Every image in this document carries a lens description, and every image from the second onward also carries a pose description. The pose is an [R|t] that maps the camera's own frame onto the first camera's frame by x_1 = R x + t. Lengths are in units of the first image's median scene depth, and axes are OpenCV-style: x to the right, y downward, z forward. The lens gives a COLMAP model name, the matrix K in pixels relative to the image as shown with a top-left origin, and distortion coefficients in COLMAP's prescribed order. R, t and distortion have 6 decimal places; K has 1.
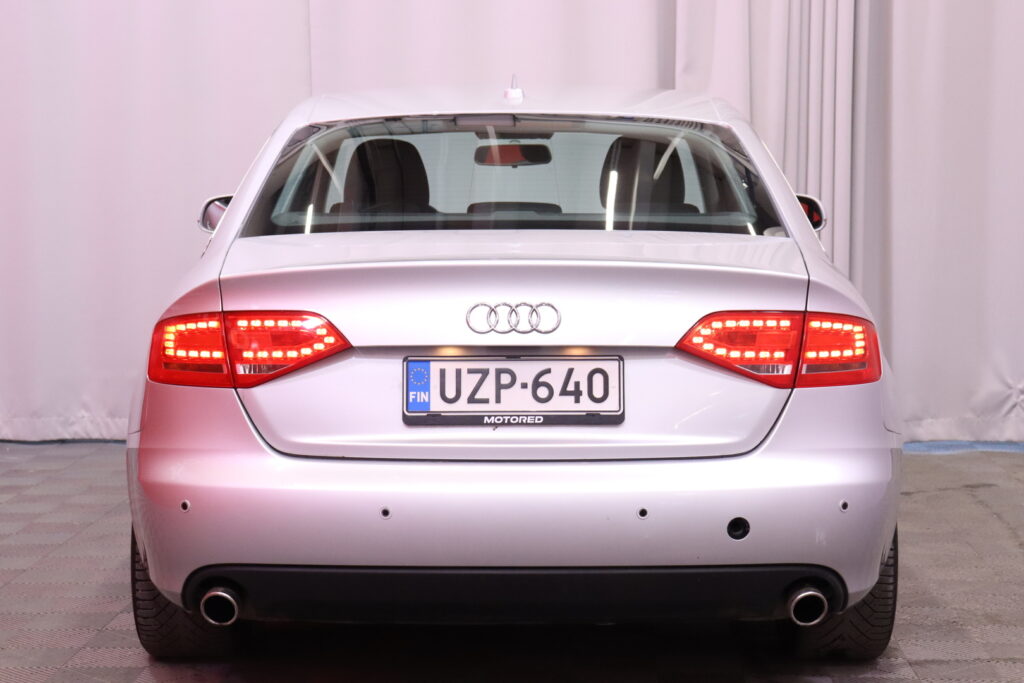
lens RADIAL K [[2313.7, 0, 511.0], [0, 2313.7, 348.7], [0, 0, 1]] dist [0.275712, 0.000000]
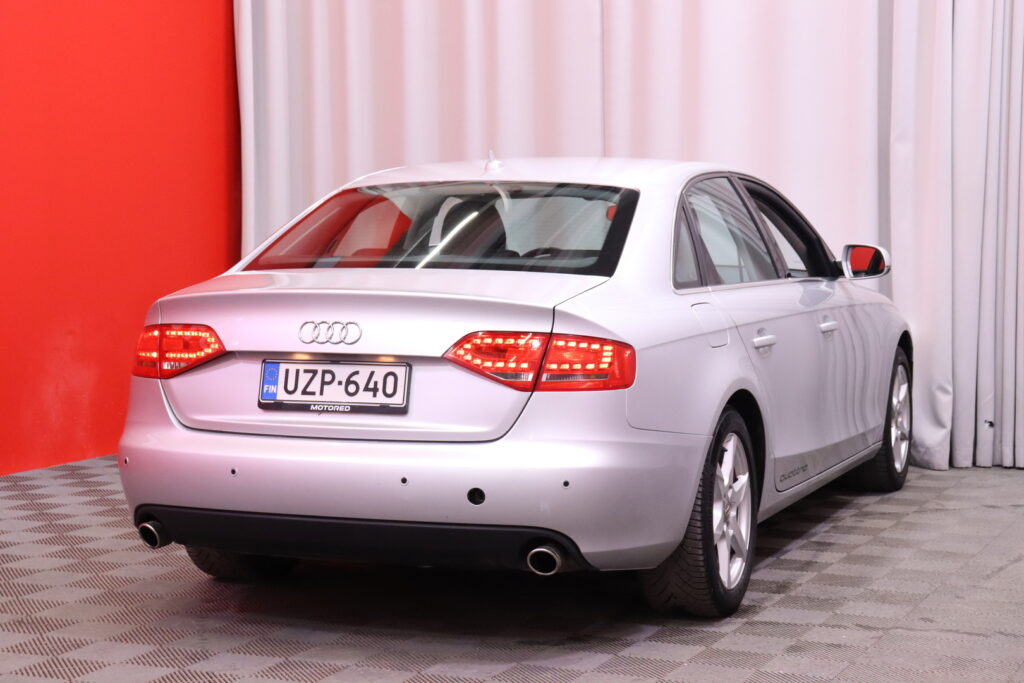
lens RADIAL K [[1895.5, 0, 514.5], [0, 1895.5, 331.7], [0, 0, 1]] dist [0.222101, 0.000000]
pose [[0.928499, 0.021004, -0.370741, 0.509130], [-0.029070, 0.999446, -0.016180, 0.001004], [0.370196, 0.025801, 0.928595, 0.008682]]
